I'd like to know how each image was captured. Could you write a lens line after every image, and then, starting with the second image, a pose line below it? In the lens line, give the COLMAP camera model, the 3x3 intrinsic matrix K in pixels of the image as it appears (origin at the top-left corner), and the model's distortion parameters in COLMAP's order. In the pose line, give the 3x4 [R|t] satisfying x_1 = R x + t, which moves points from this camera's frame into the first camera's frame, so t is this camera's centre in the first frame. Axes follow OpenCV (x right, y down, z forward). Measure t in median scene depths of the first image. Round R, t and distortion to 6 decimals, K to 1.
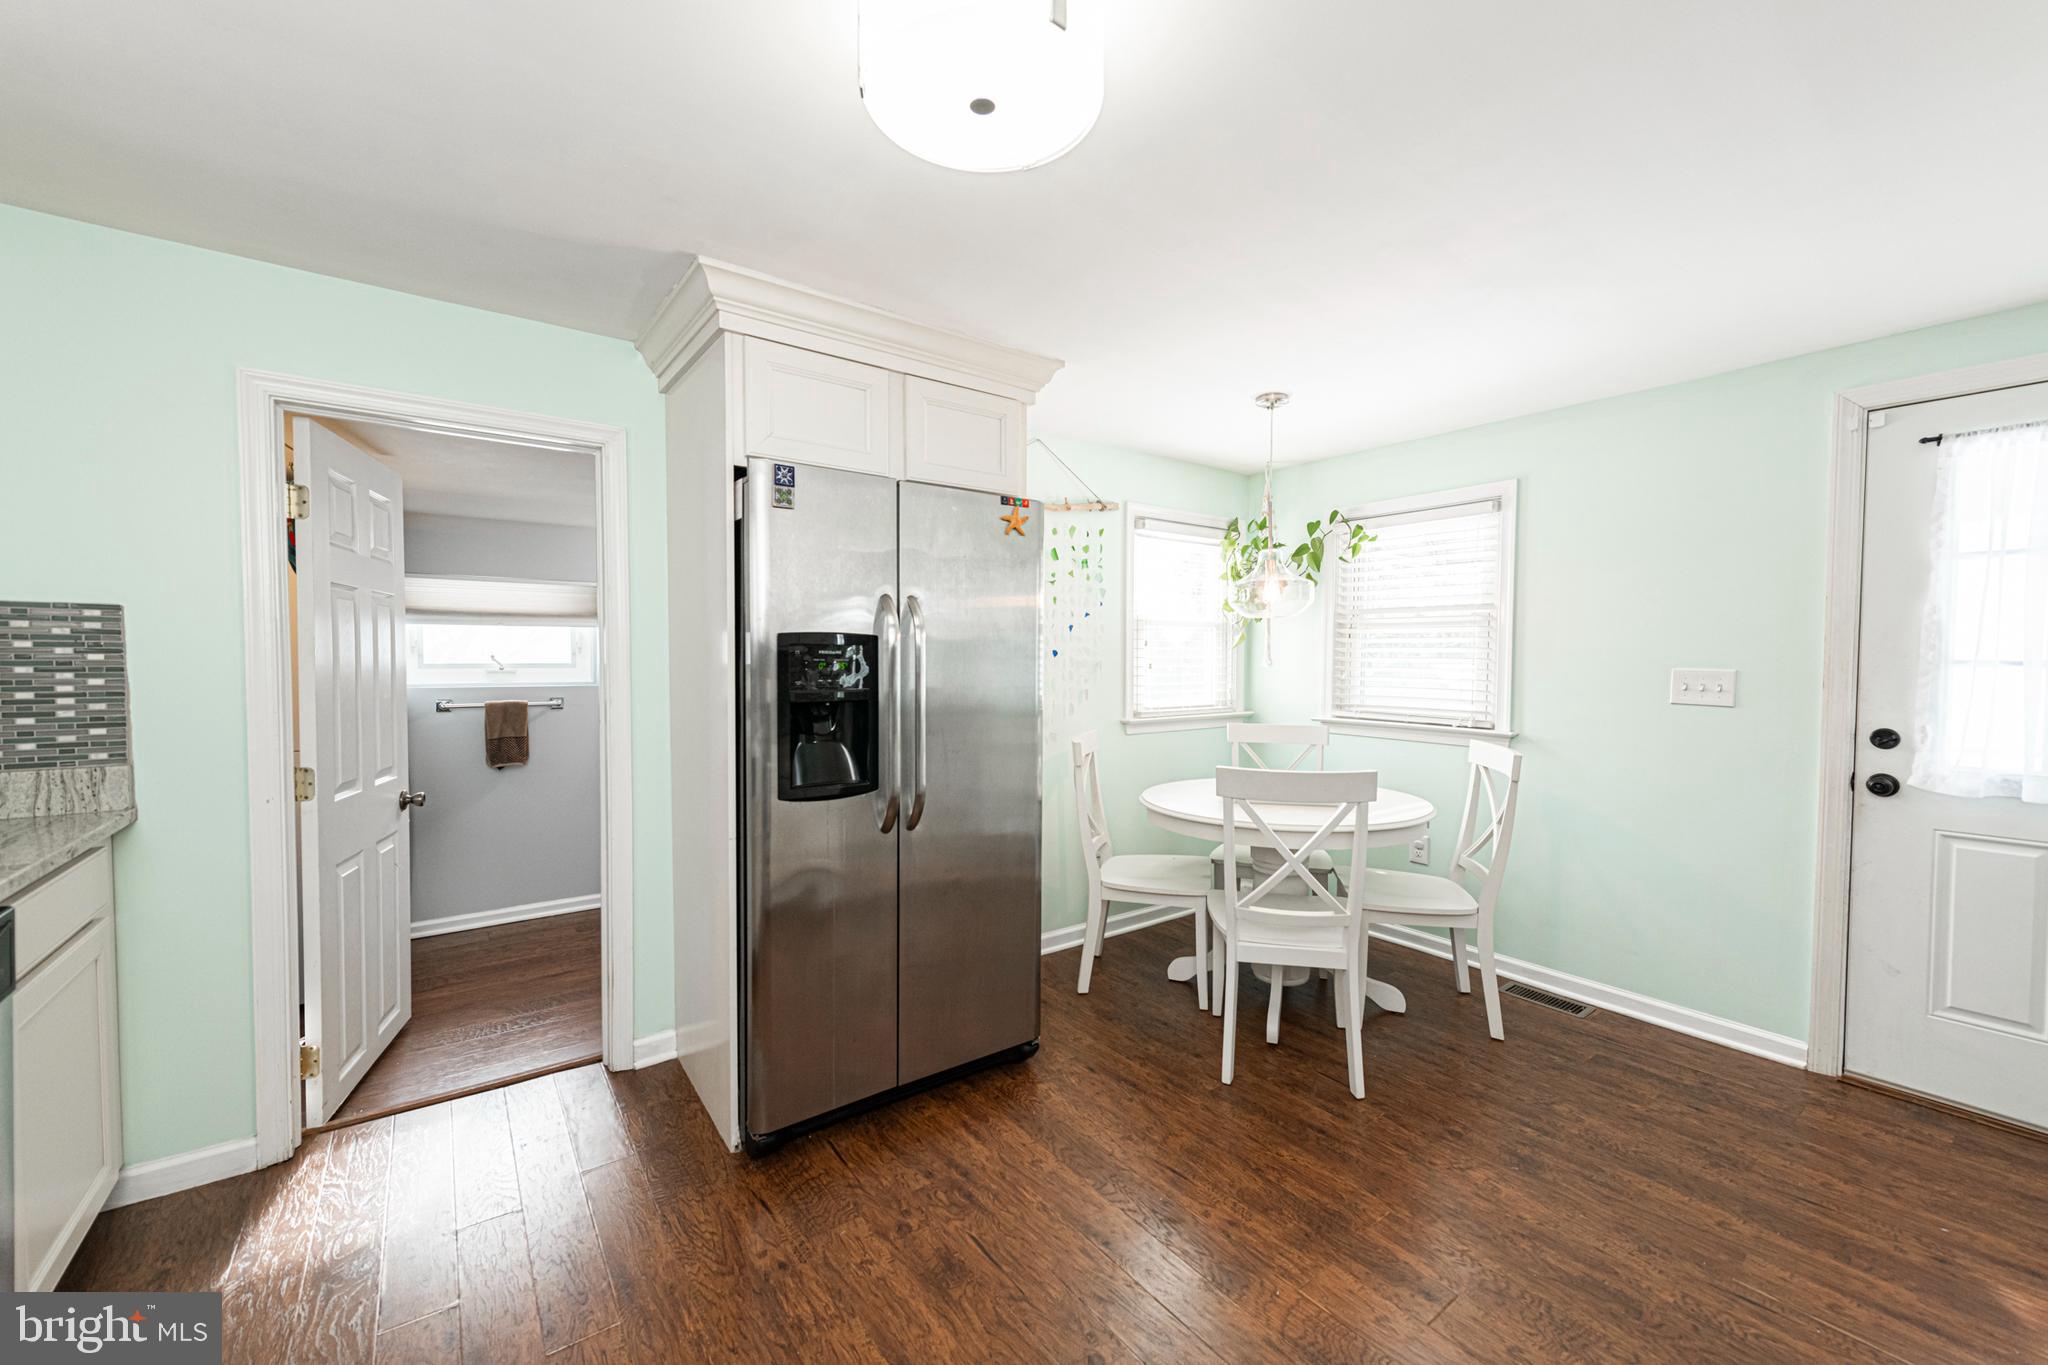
lens RADIAL K [[800.7, 0, 1028.8], [0, 800.7, 678.9], [0, 0, 1]] dist [0.007864, -0.000364]
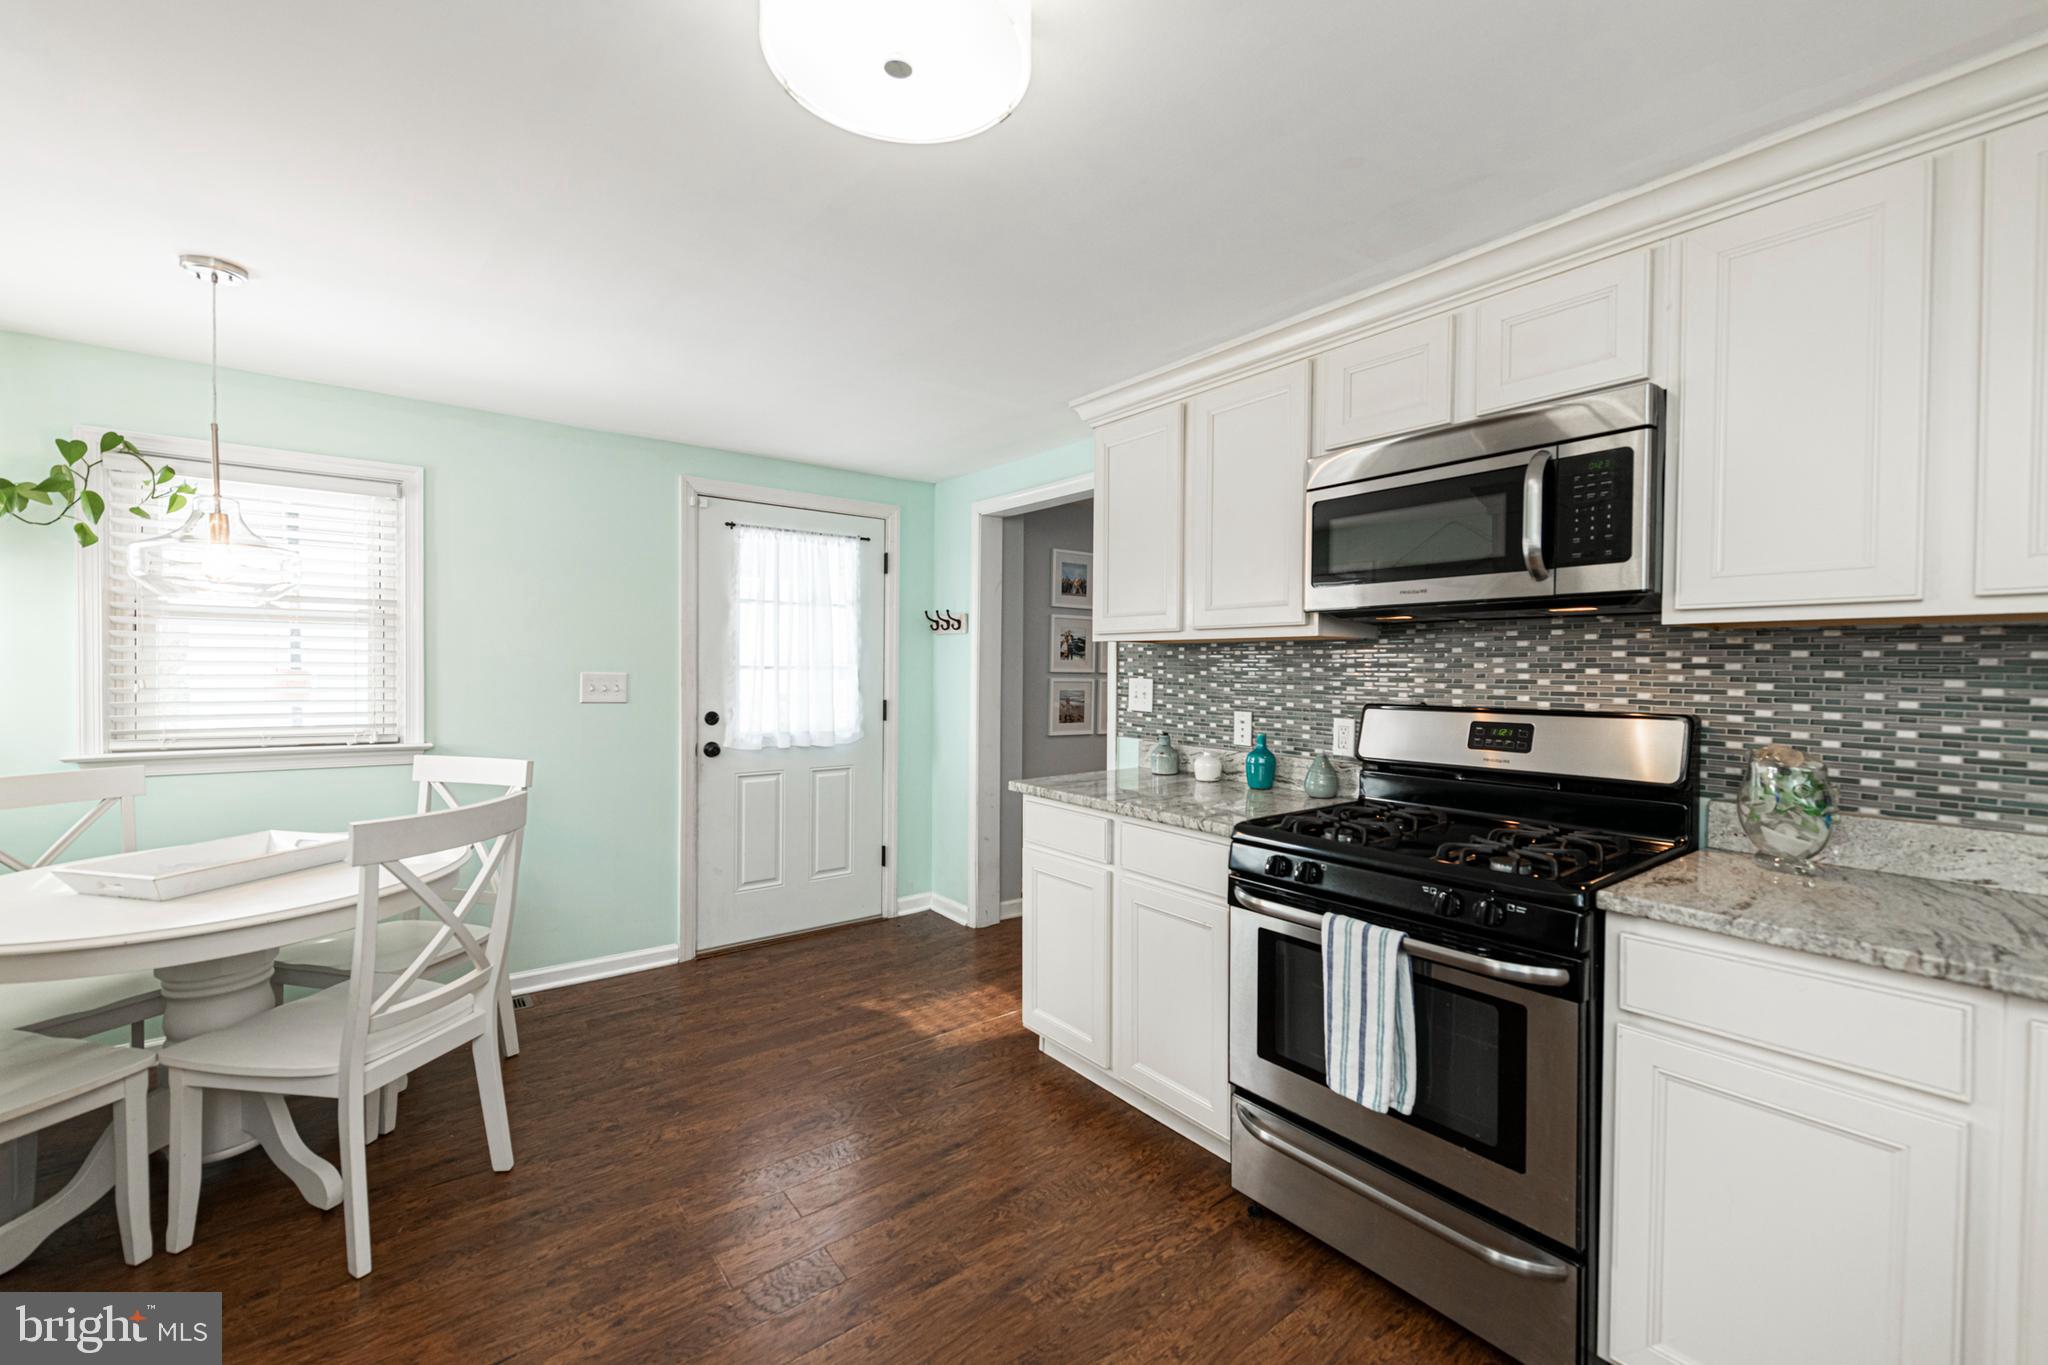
lens RADIAL K [[832.5, 0, 1041.8], [0, 832.5, 681.5], [0, 0, 1]] dist [0.013823, -0.007369]
pose [[-0.018738, -0.022323, 0.999575, -0.499360], [0.018079, 0.999580, 0.022662, -0.018109], [-0.999661, 0.018496, -0.018326, 0.428498]]
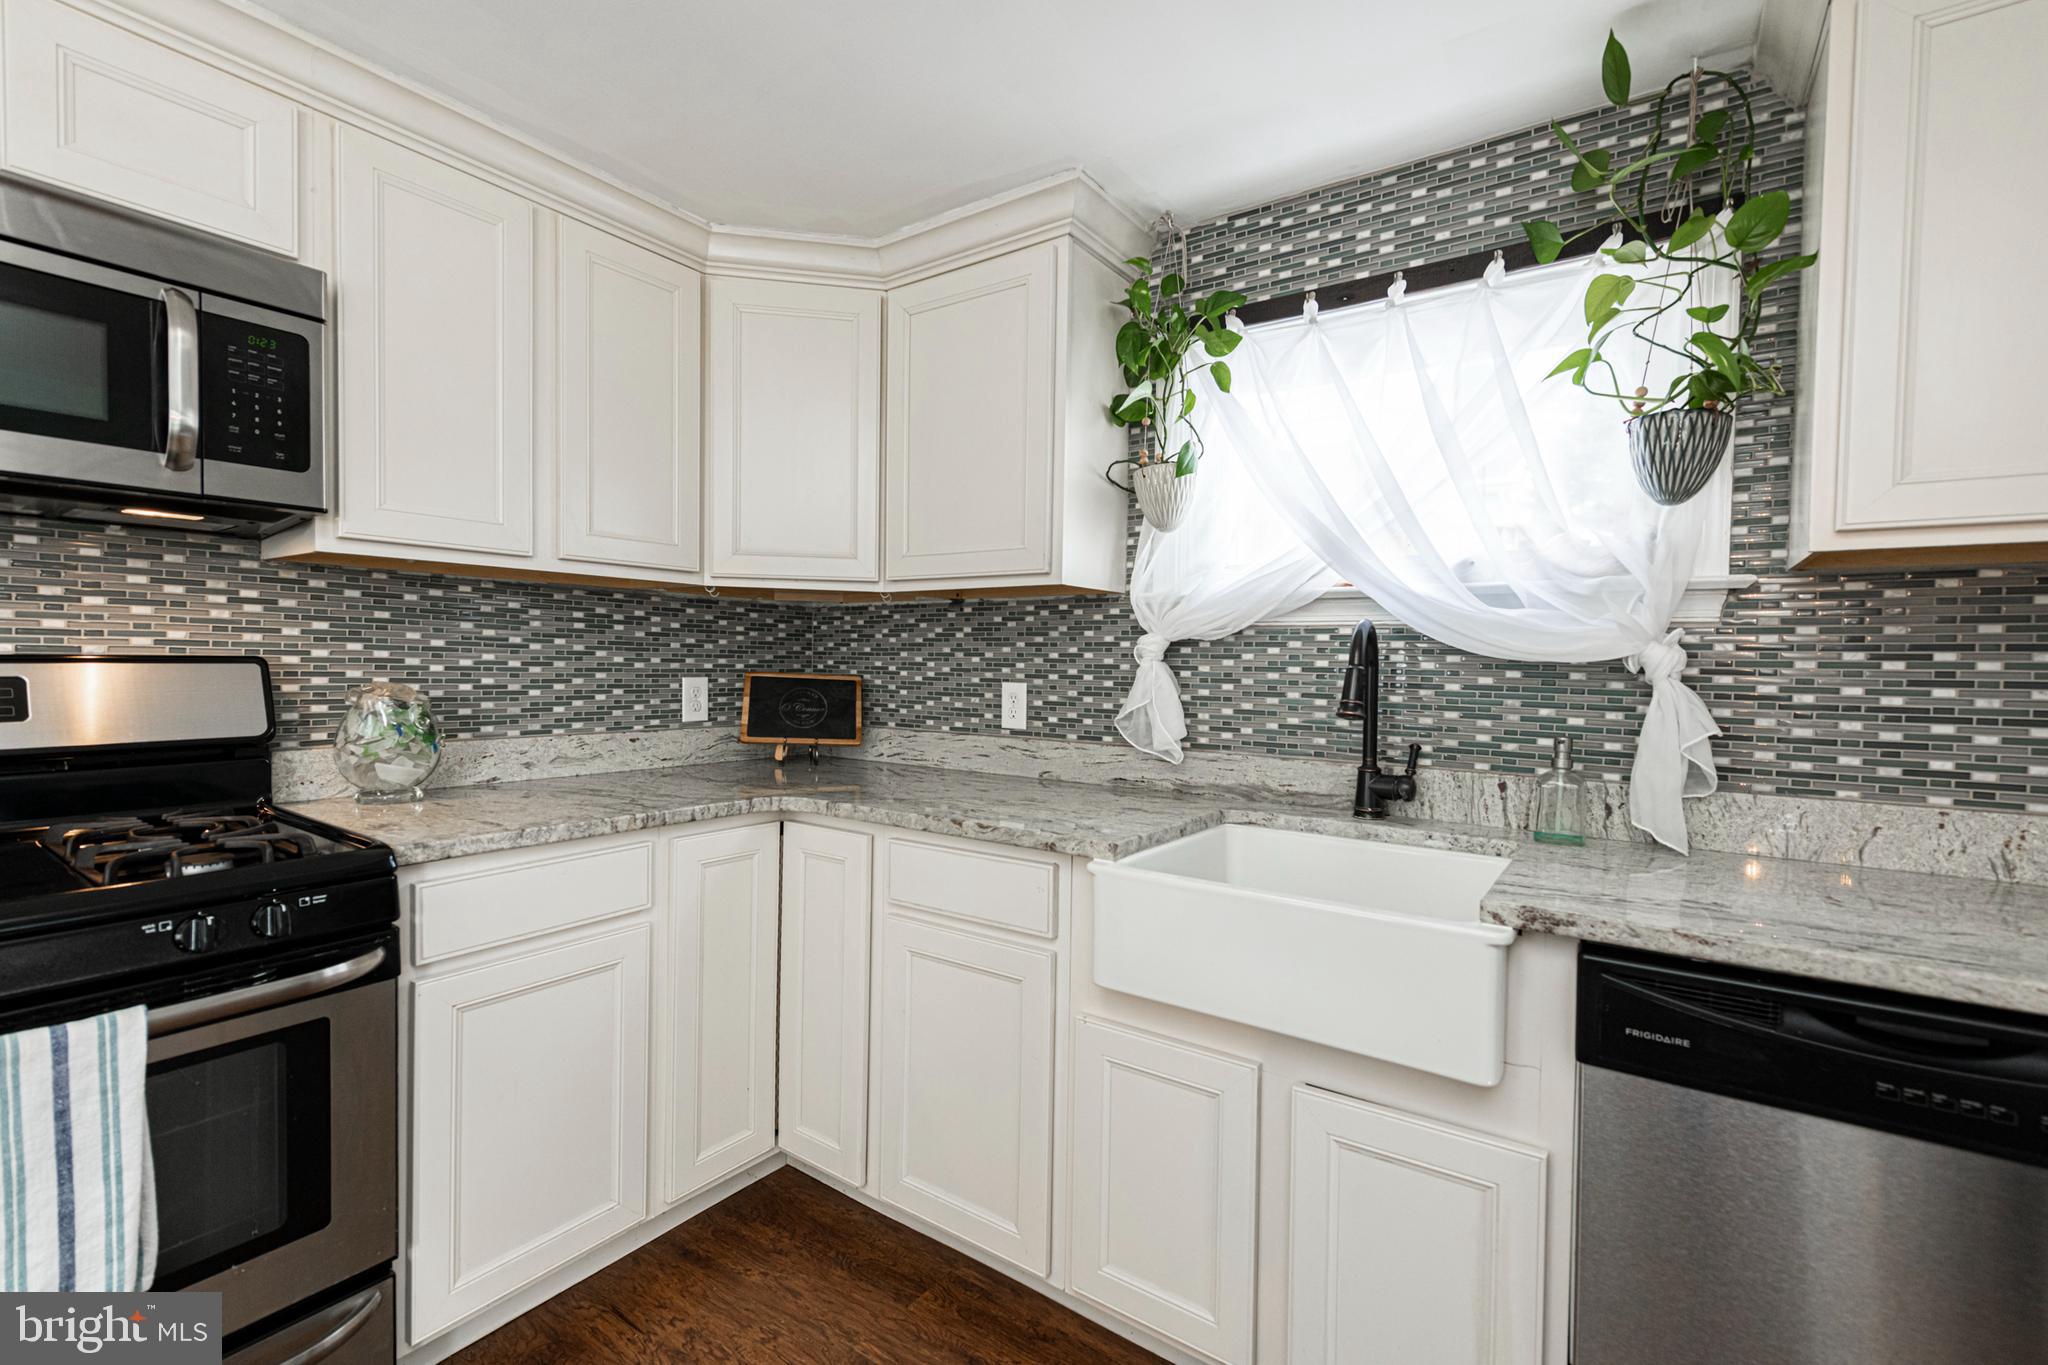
lens RADIAL K [[885.1, 0, 1026.2], [0, 885.1, 681.2], [0, 0, 1]] dist [0.018157, -0.008984]
pose [[-0.952000, -0.014715, -0.305745, -0.115474], [-0.030655, 0.998406, 0.047399, 0.007688], [0.304560, 0.054496, -0.950933, 0.682985]]
